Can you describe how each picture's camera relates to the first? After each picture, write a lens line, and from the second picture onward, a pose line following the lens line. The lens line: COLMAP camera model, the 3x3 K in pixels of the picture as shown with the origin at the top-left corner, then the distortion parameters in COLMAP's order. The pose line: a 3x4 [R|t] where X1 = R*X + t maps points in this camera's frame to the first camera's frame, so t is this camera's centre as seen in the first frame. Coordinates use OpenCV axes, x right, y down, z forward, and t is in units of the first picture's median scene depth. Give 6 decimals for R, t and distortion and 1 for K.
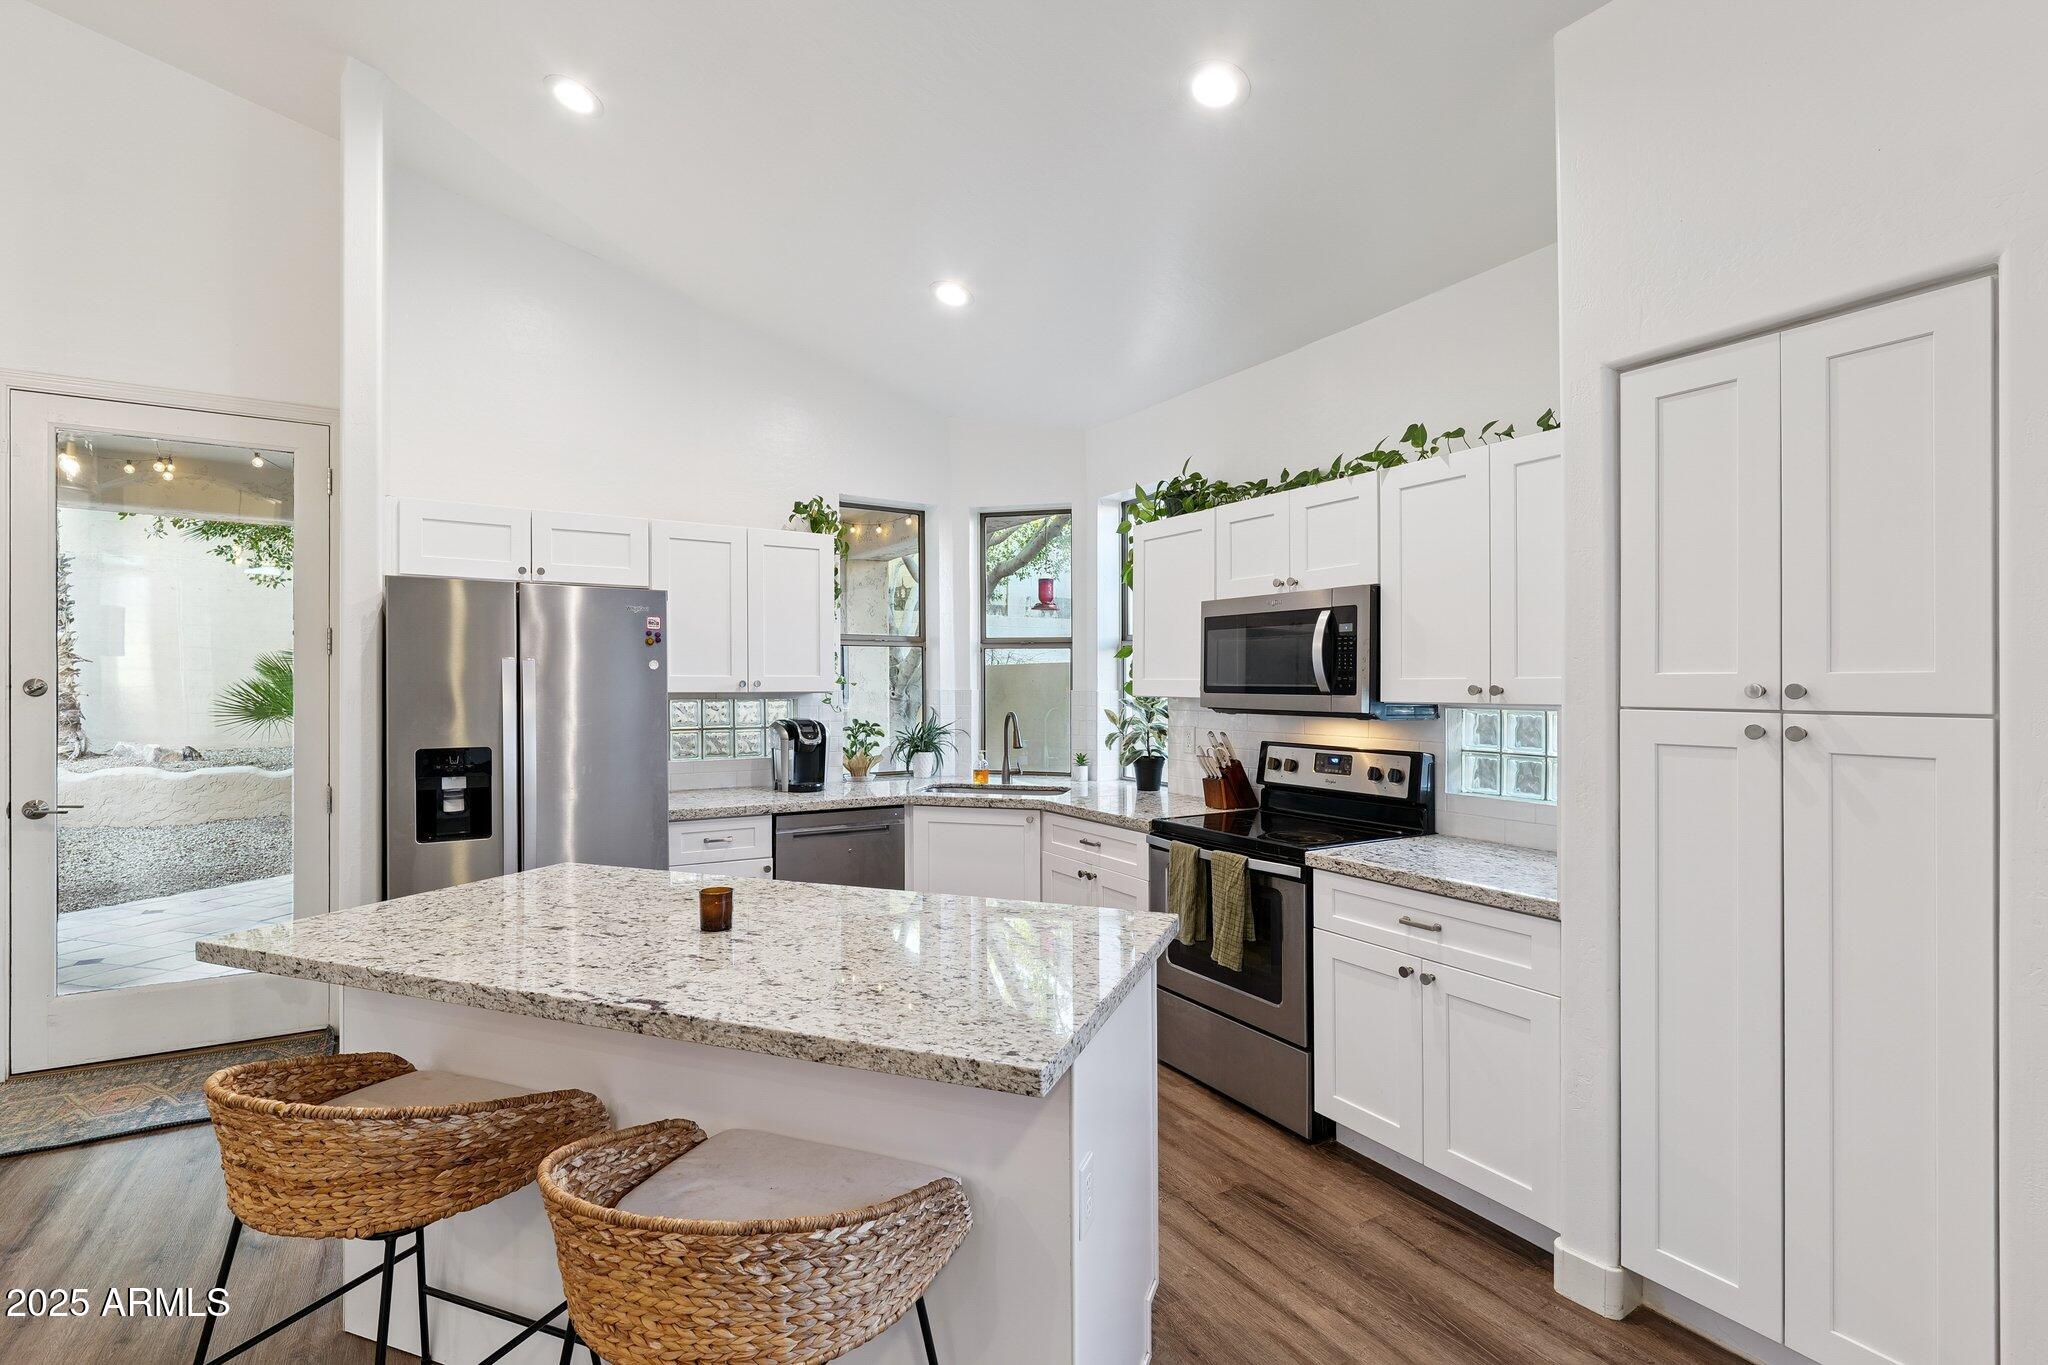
lens RADIAL K [[939.0, 0, 1017.1], [0, 939.0, 685.4], [0, 0, 1]] dist [0.001679, -0.000762]
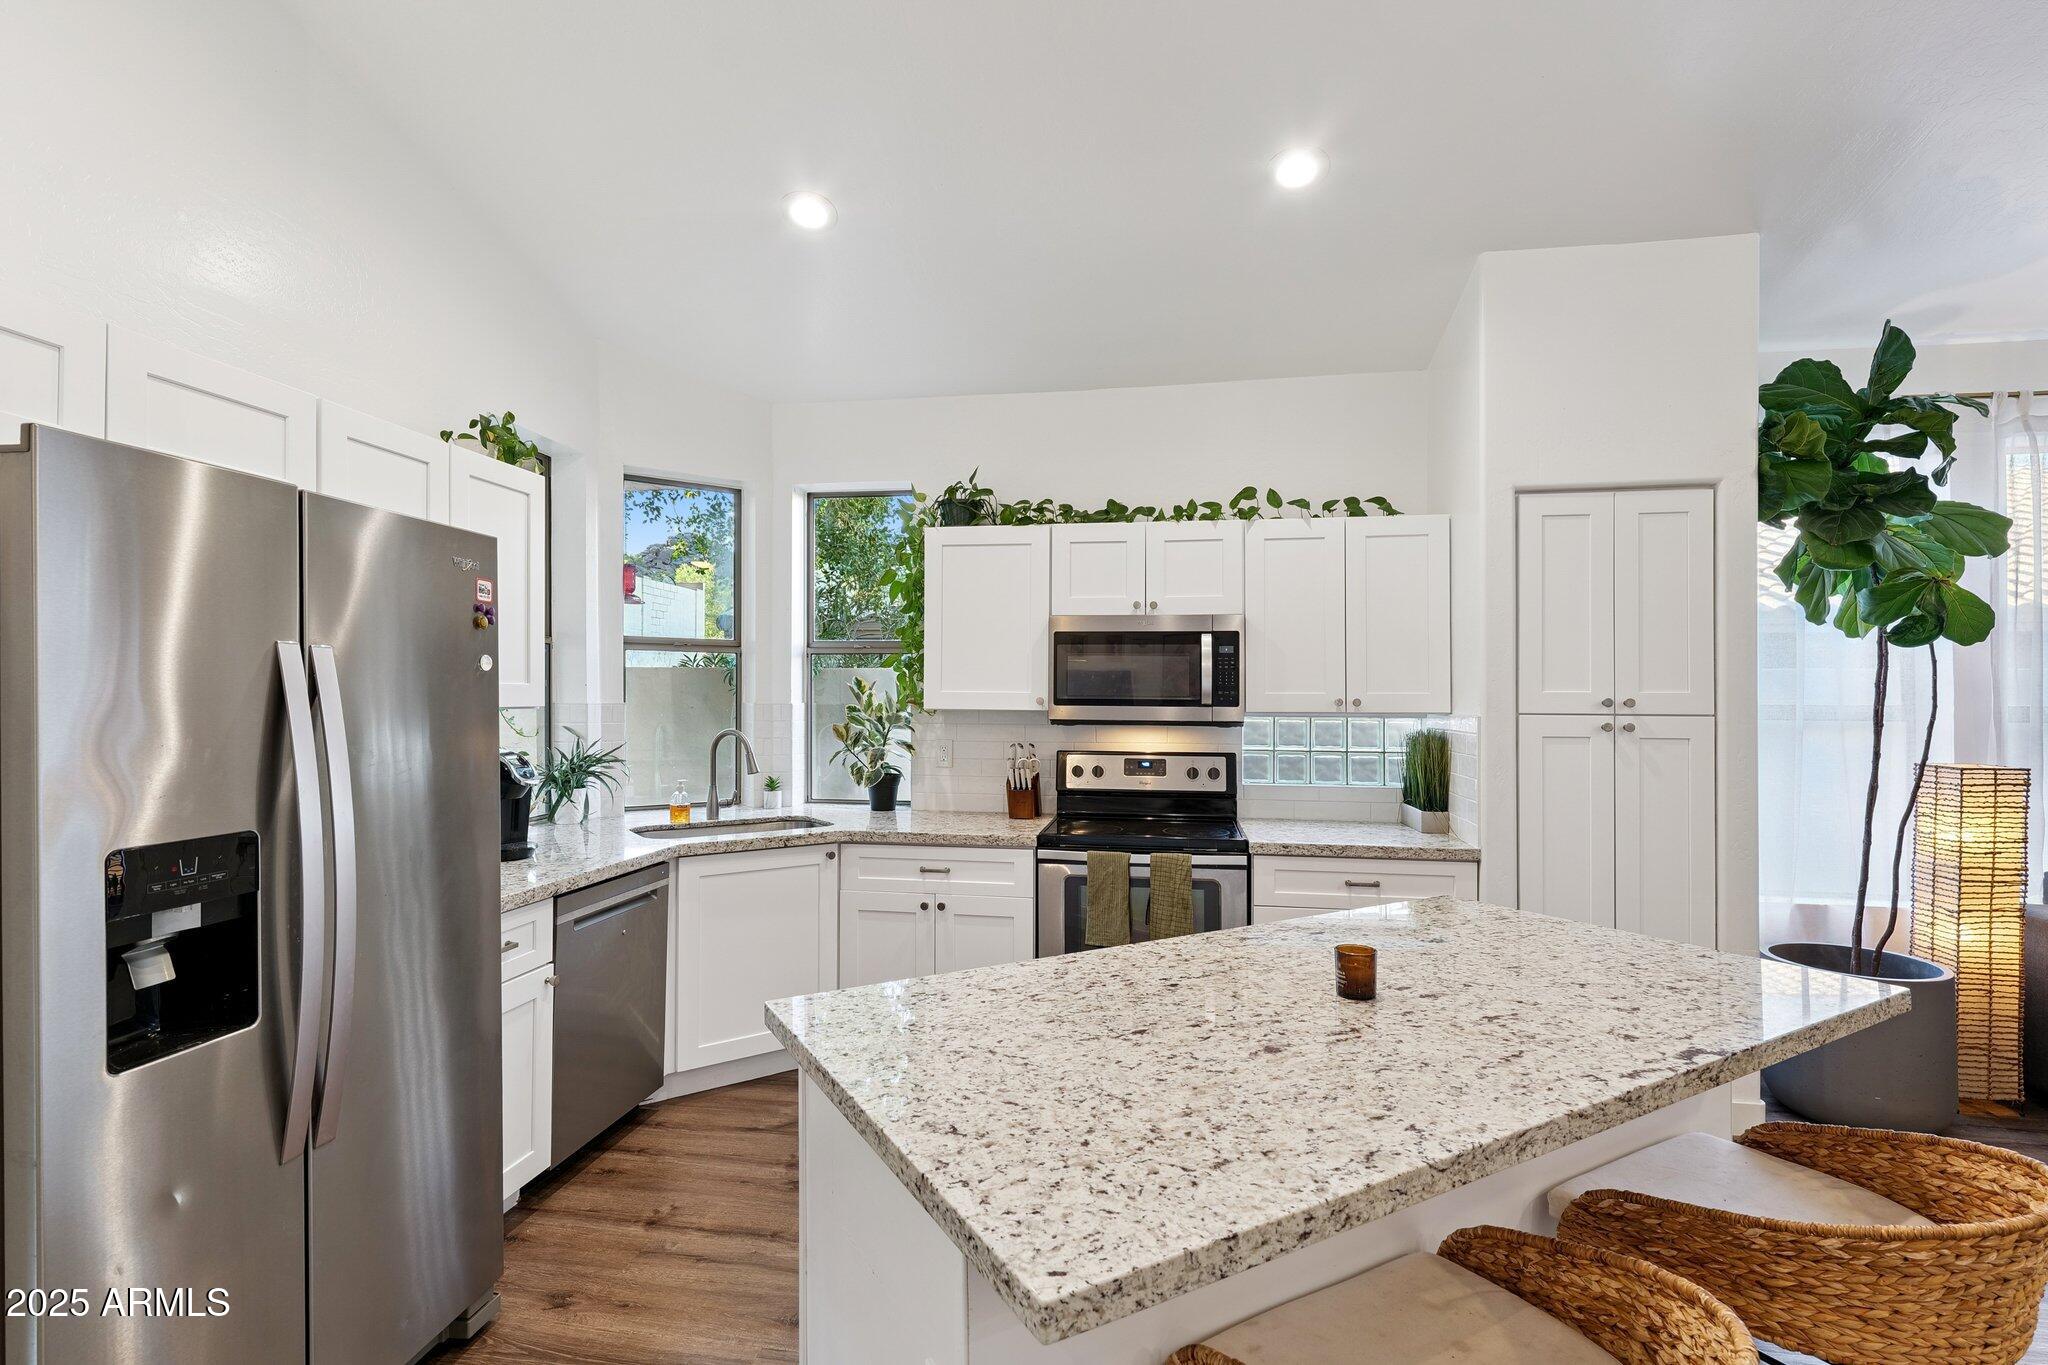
lens RADIAL K [[939.0, 0, 1020.4], [0, 939.0, 687.7], [0, 0, 1]] dist [0.001679, -0.000762]
pose [[0.649680, 0.008344, 0.760162, -0.644396], [-0.001554, 0.999952, -0.009648, -0.001506], [-0.760206, 0.005087, 0.649662, 0.388291]]
